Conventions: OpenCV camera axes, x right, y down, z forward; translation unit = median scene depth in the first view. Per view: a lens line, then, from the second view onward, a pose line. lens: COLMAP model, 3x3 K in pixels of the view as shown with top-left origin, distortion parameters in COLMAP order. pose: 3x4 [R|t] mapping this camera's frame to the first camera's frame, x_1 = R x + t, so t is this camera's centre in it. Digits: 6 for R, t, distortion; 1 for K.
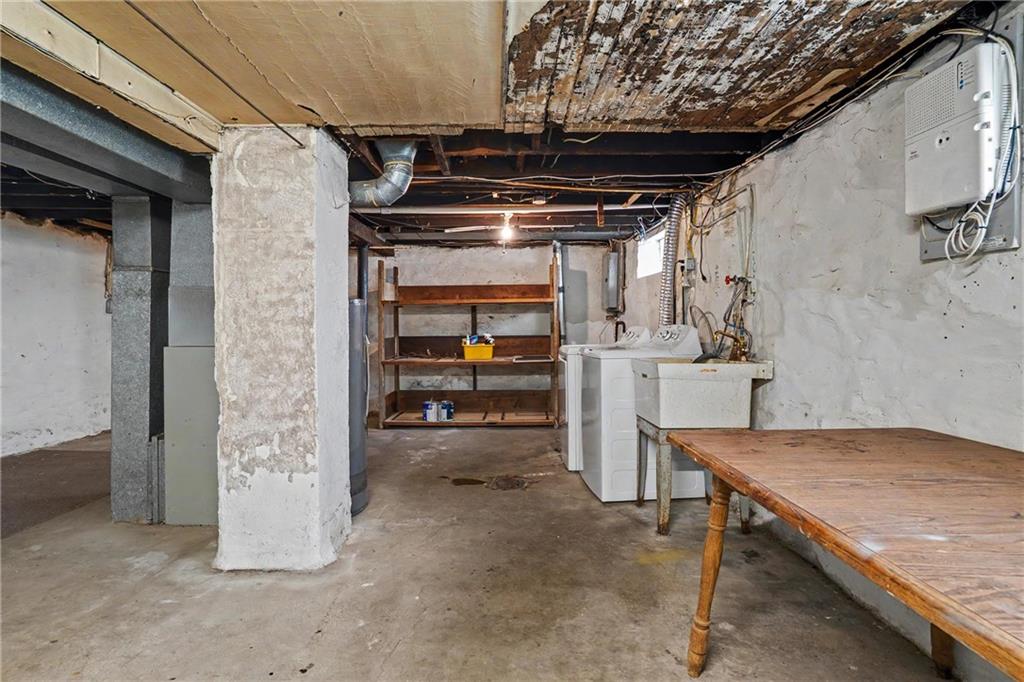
lens RADIAL K [[507.9, 0, 509.8], [0, 507.9, 332.3], [0, 0, 1]] dist [-0.058871, 0.029831]
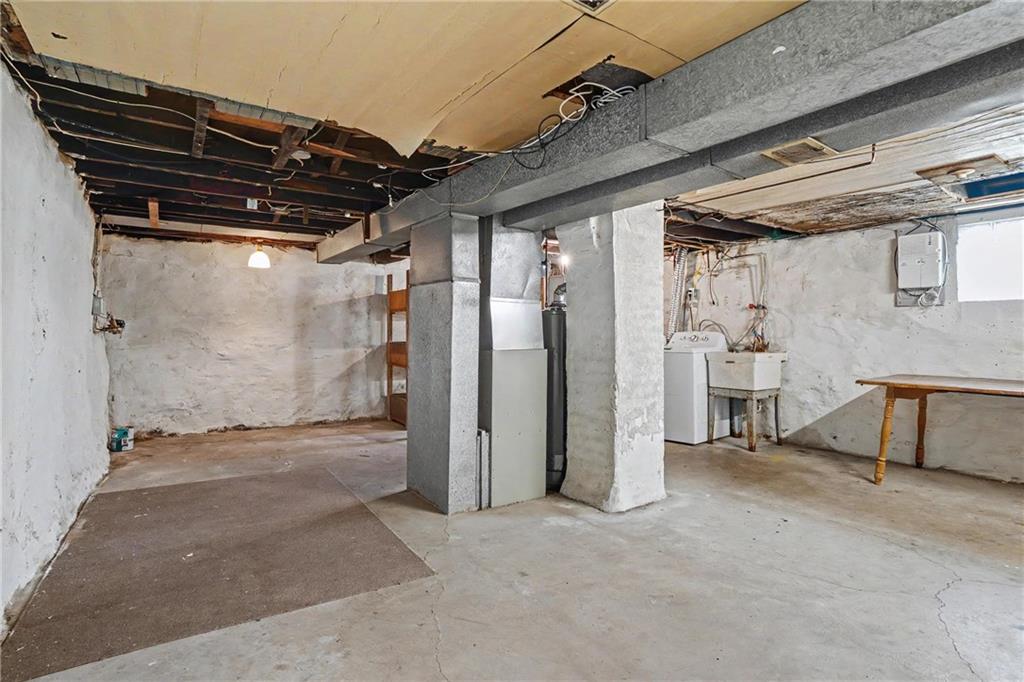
lens RADIAL K [[507.9, 0, 509.8], [0, 507.9, 332.3], [0, 0, 1]] dist [-0.058871, 0.029831]
pose [[0.832927, 0.000015, 0.553383, -0.642033], [0.006121, 0.999939, -0.009240, -0.001013], [-0.553350, 0.011084, 0.832875, 0.005524]]
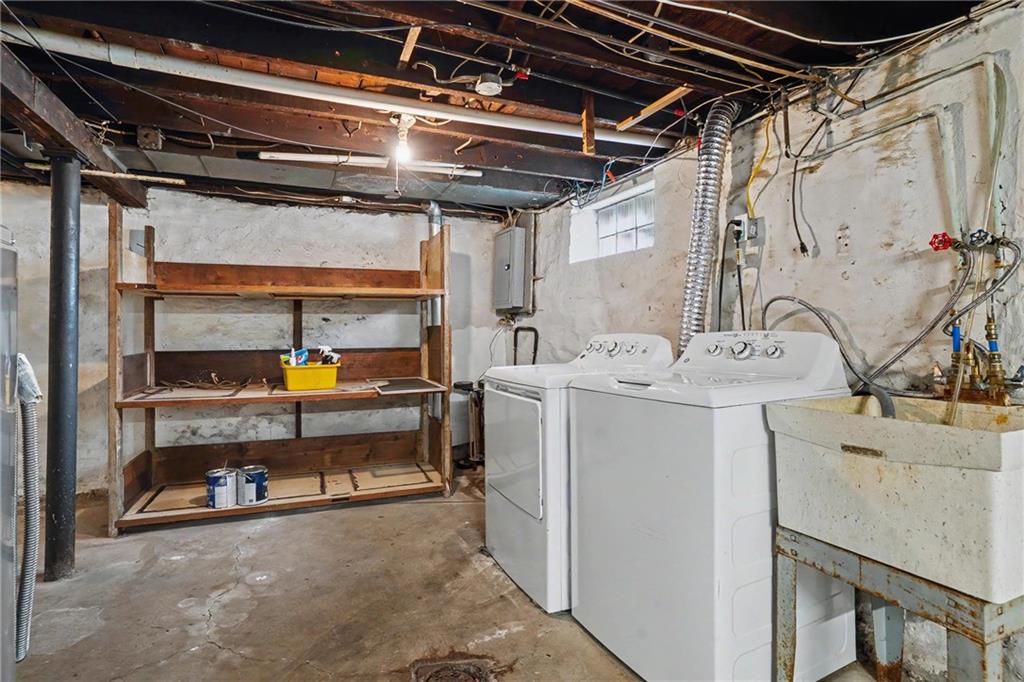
lens RADIAL K [[512.1, 0, 503.4], [0, 512.1, 332.8], [0, 0, 1]] dist [-0.051068, 0.030734]
pose [[0.921947, 0.004648, 0.387288, -0.085948], [0.001514, 0.999877, -0.015604, -0.002900], [-0.387313, 0.014972, 0.921827, 0.368130]]
